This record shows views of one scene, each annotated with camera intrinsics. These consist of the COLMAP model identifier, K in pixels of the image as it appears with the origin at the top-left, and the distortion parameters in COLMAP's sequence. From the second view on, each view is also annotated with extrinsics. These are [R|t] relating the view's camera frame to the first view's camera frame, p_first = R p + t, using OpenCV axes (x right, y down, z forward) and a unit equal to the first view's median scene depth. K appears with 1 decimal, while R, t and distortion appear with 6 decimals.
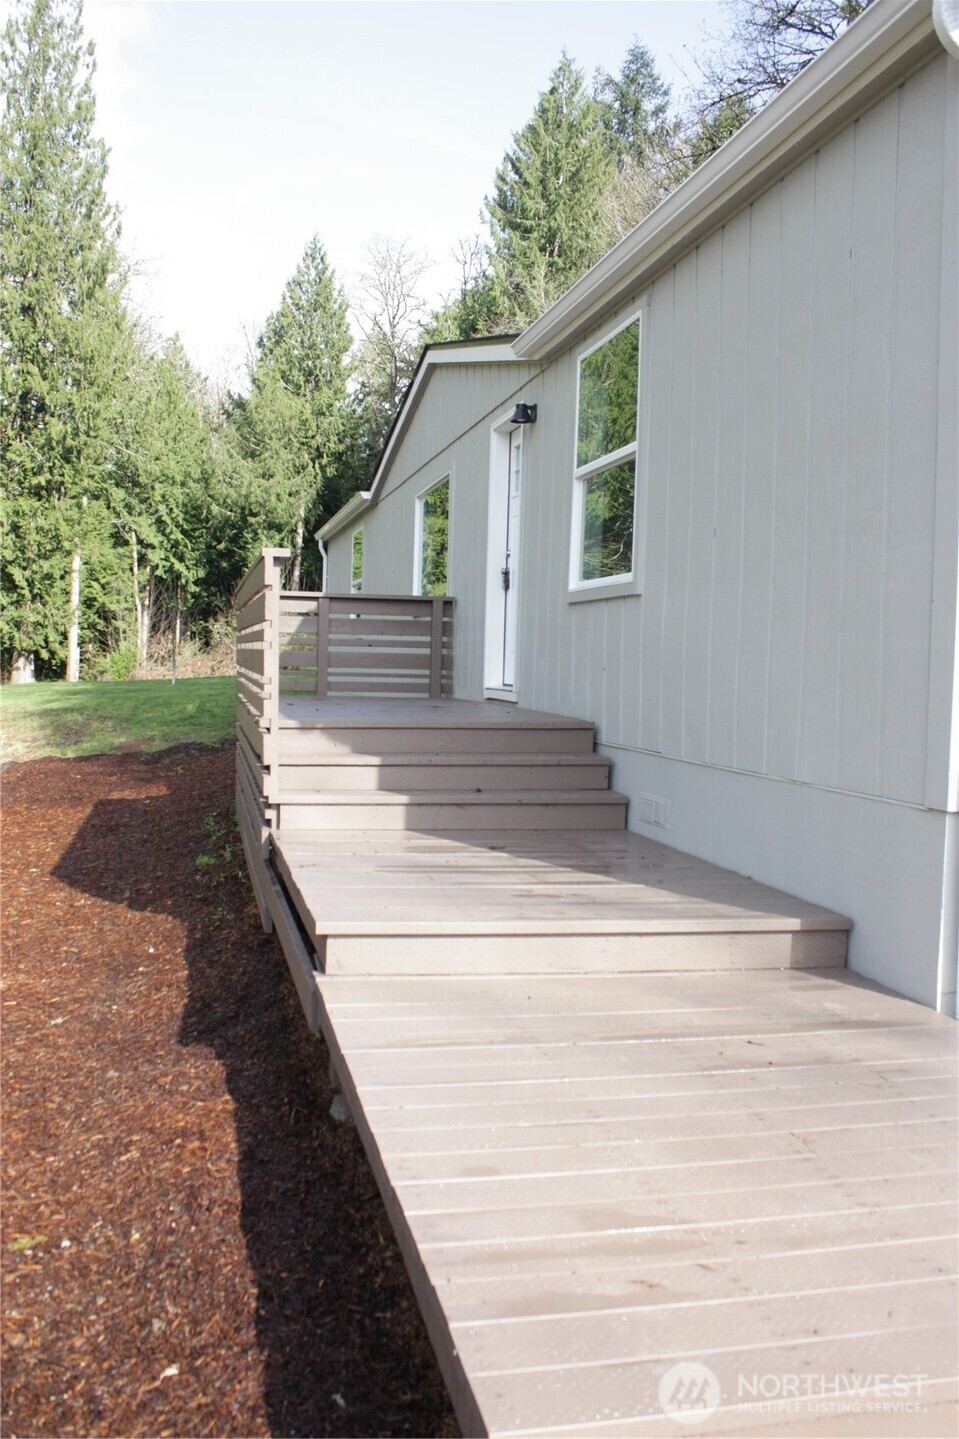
lens RADIAL K [[1312.5, 0, 493.3], [0, 1312.5, 730.7], [0, 0, 1]] dist [-0.149324, 0.117770]
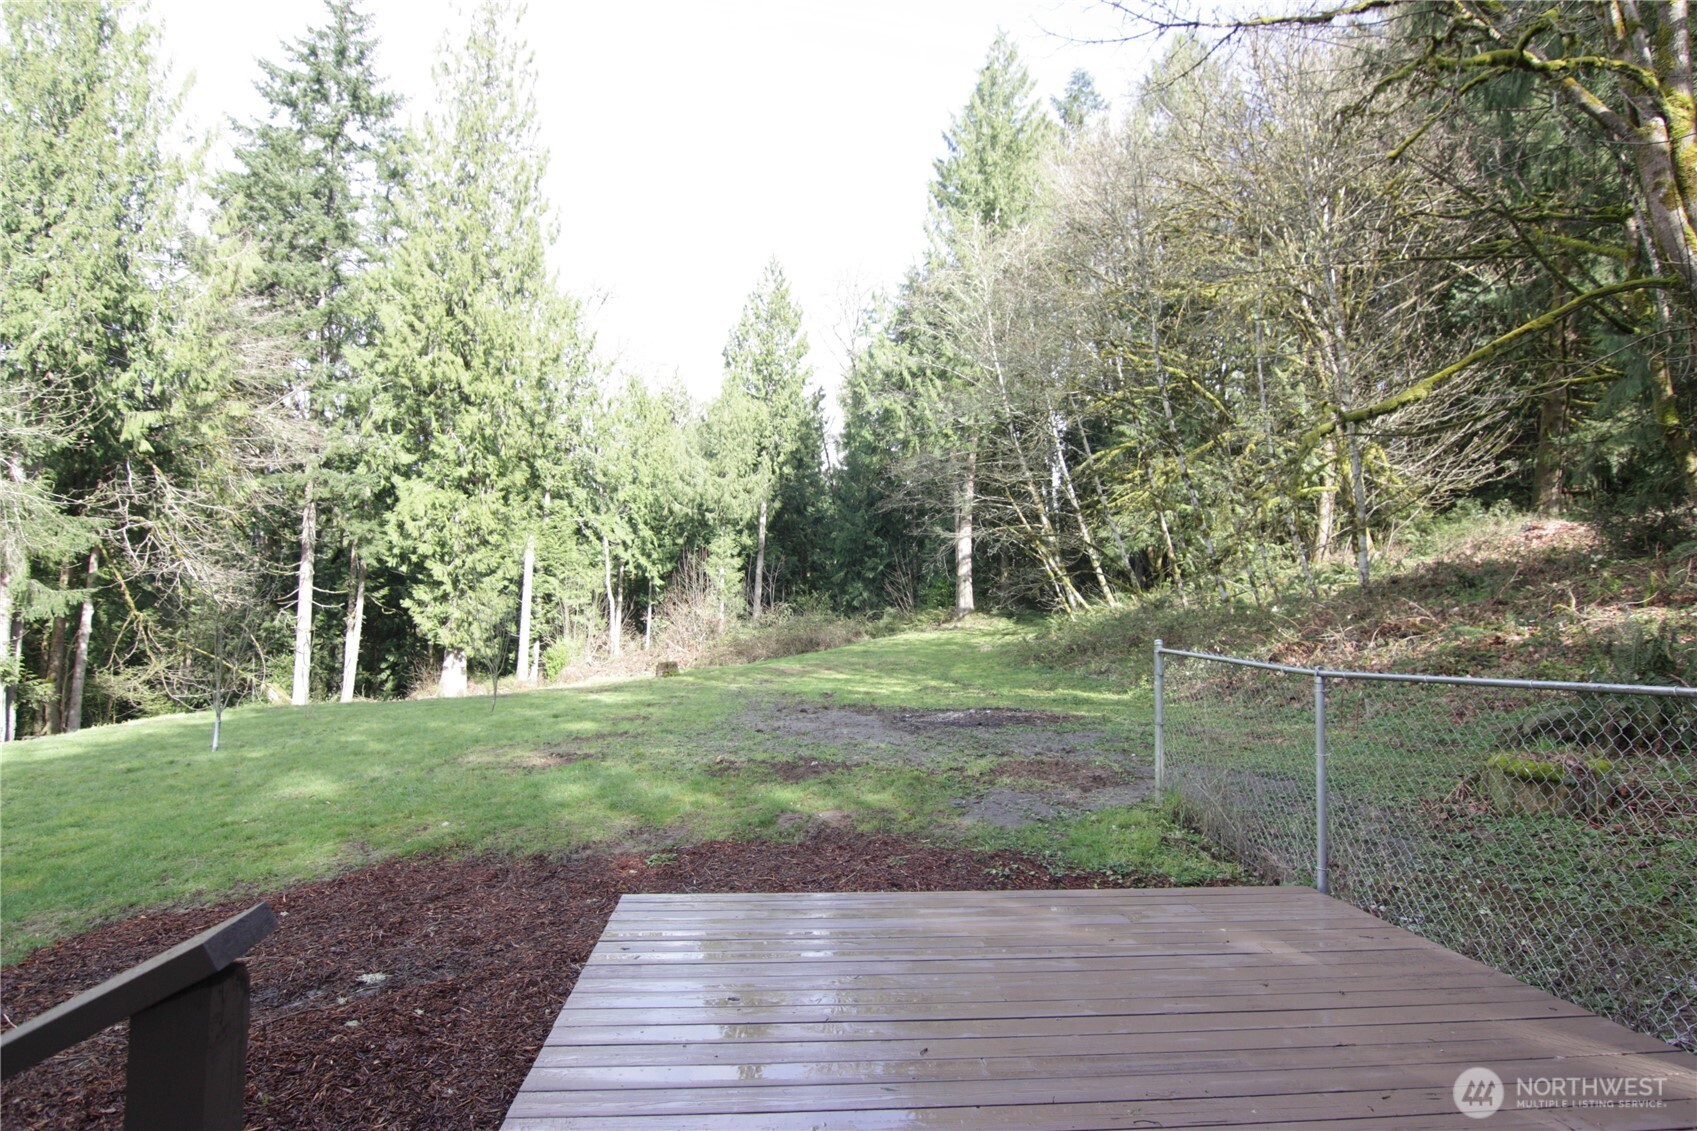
lens RADIAL K [[942.4, 0, 844.9], [0, 942.4, 541.8], [0, 0, 1]] dist [-0.003857, -0.011903]
pose [[0.988918, -0.022559, -0.146740, 0.034765], [-0.000344, 0.988038, -0.154210, -0.031995], [0.148463, 0.152552, 0.977081, 0.341077]]
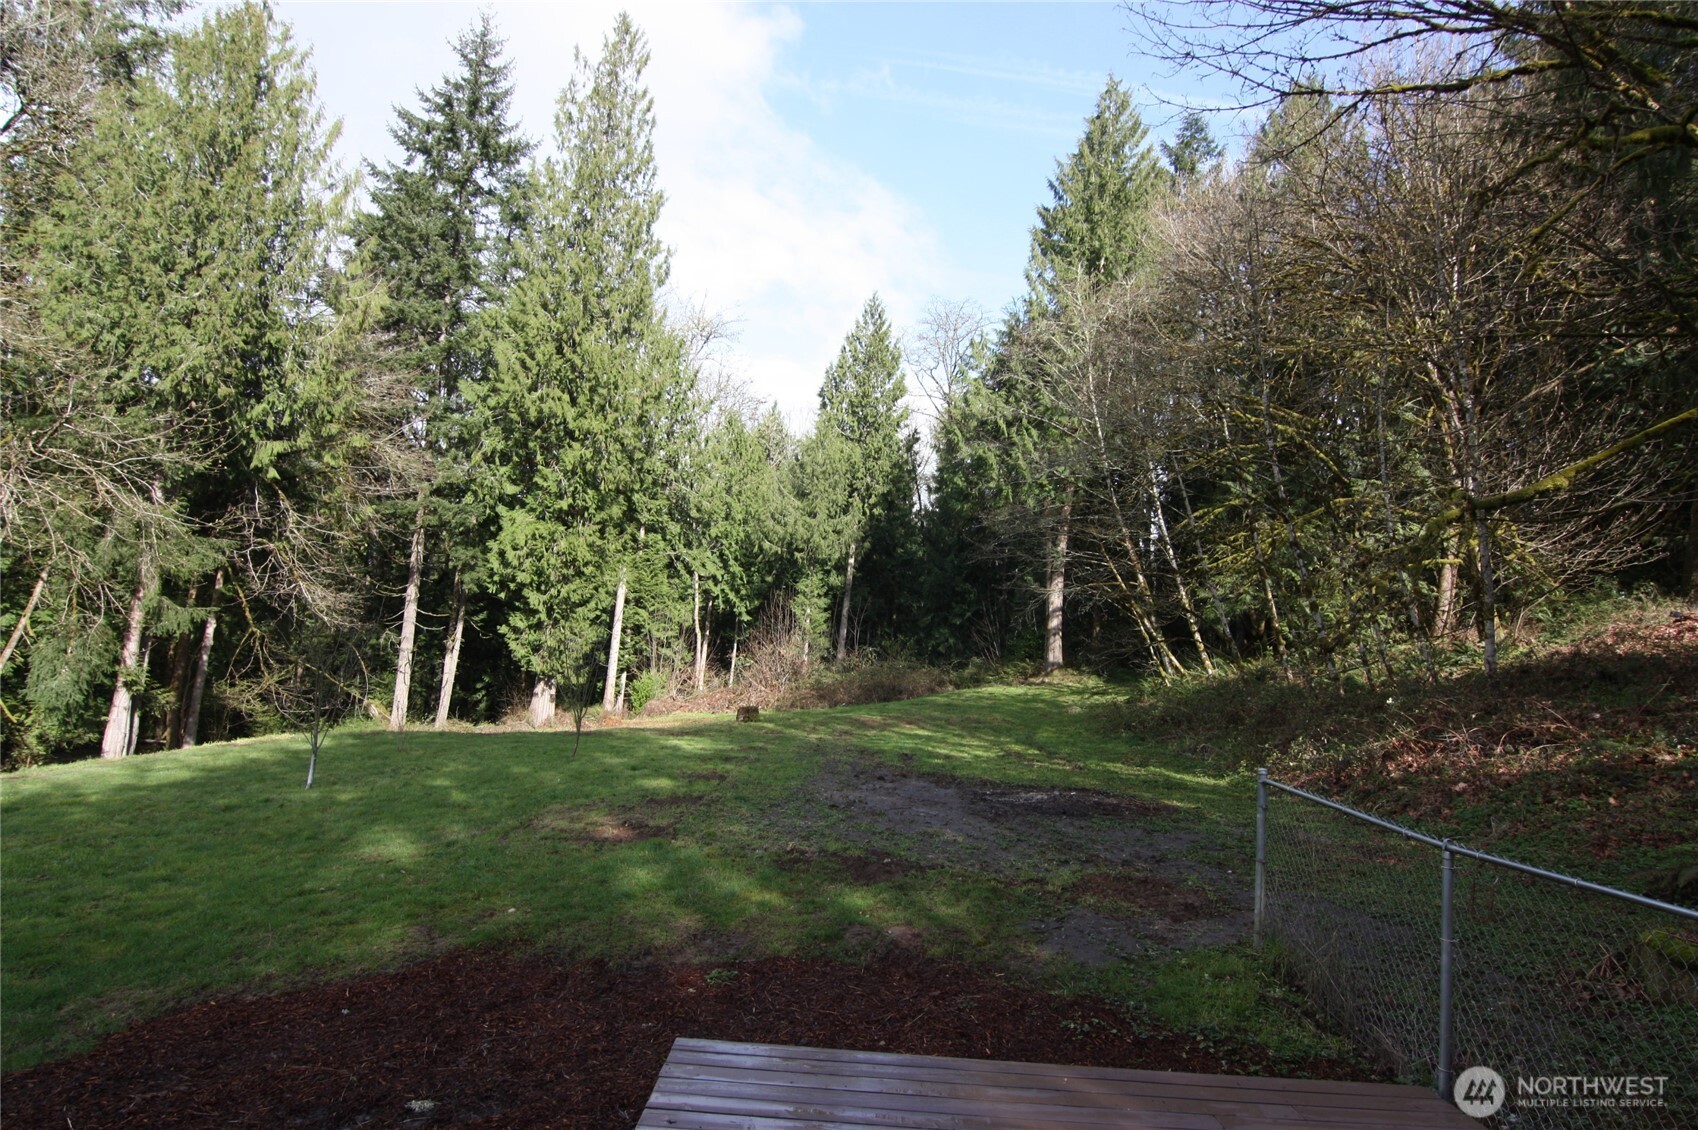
lens RADIAL K [[943.0, 0, 841.7], [0, 943.0, 537.4], [0, 0, 1]] dist [-0.003857, -0.011903]
pose [[0.969976, 0.013686, -0.242816, 0.034762], [-0.061312, 0.979928, -0.189688, -0.042445], [0.235346, 0.198880, 0.951346, 0.343603]]
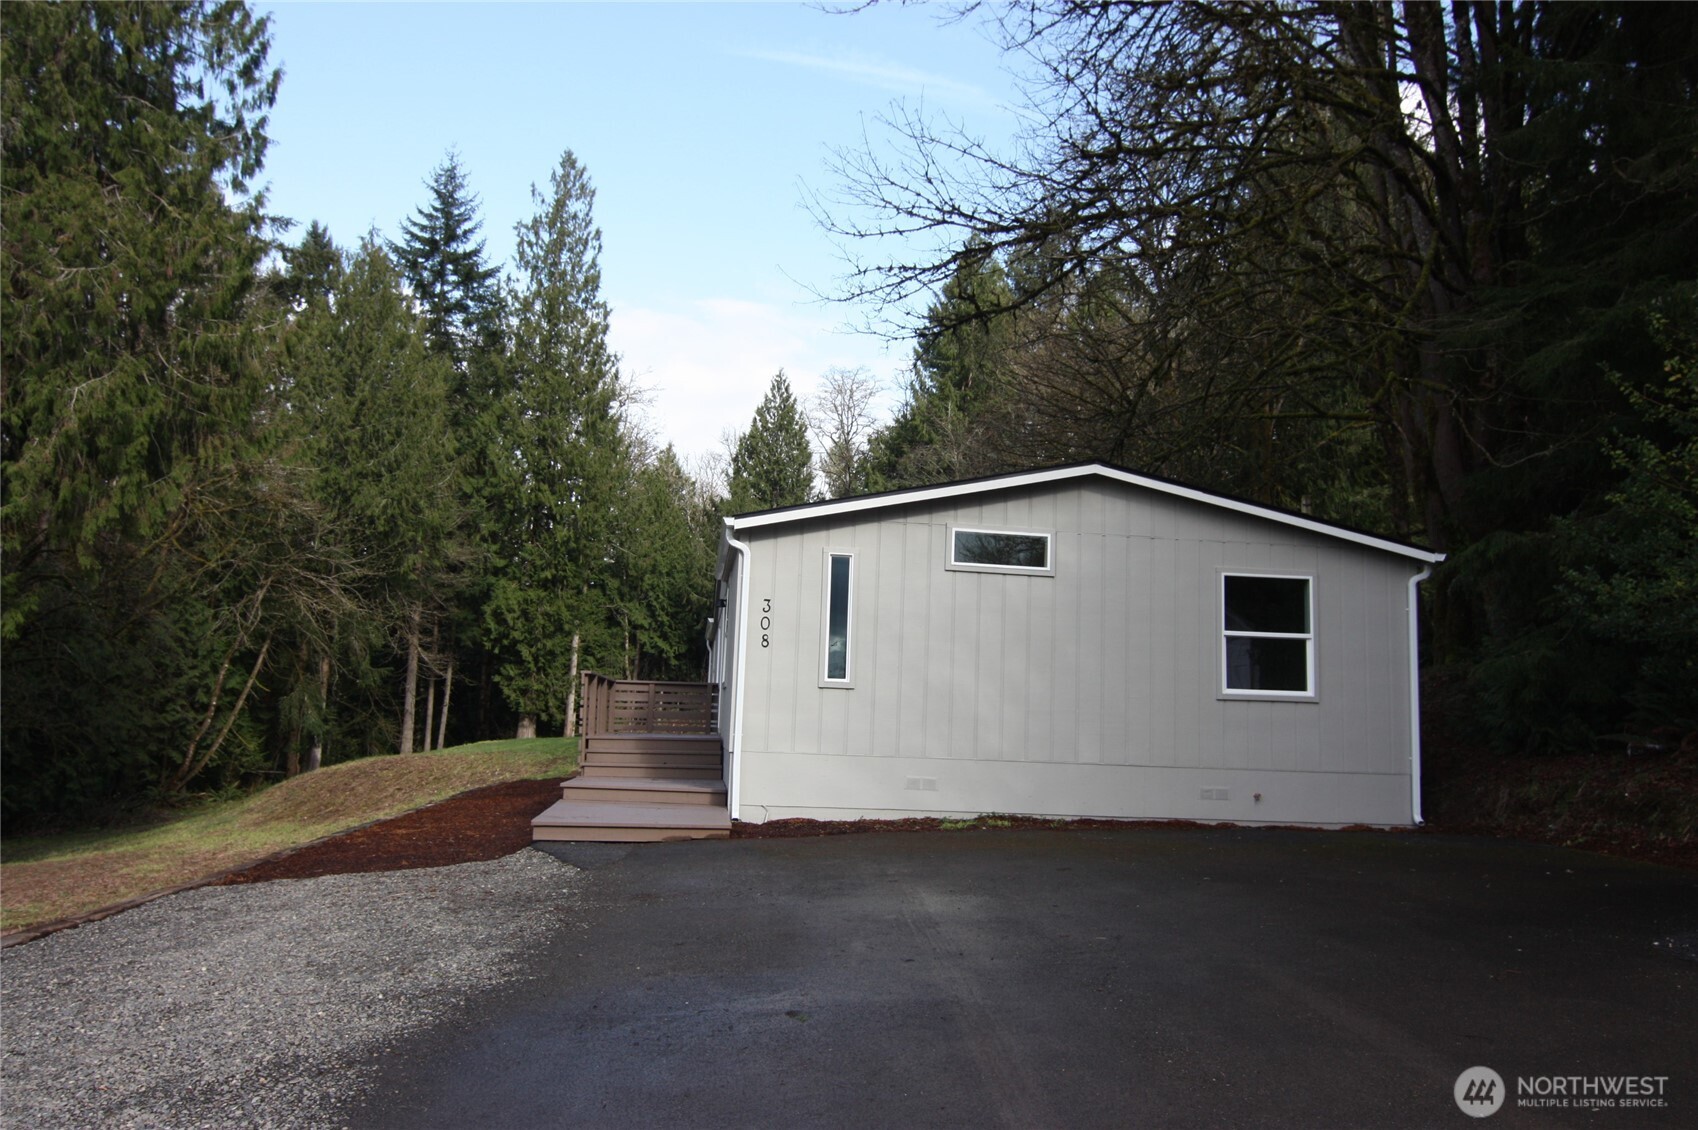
lens RADIAL K [[1265.2, 0, 848.5], [0, 1265.2, 561.2], [0, 0, 1]] dist [0.002211, -0.004087]
pose [[0.993748, -0.009321, -0.111258, 0.067590], [-0.011224, 0.983120, -0.182615, 0.010262], [0.111082, 0.182722, 0.976869, -0.150561]]
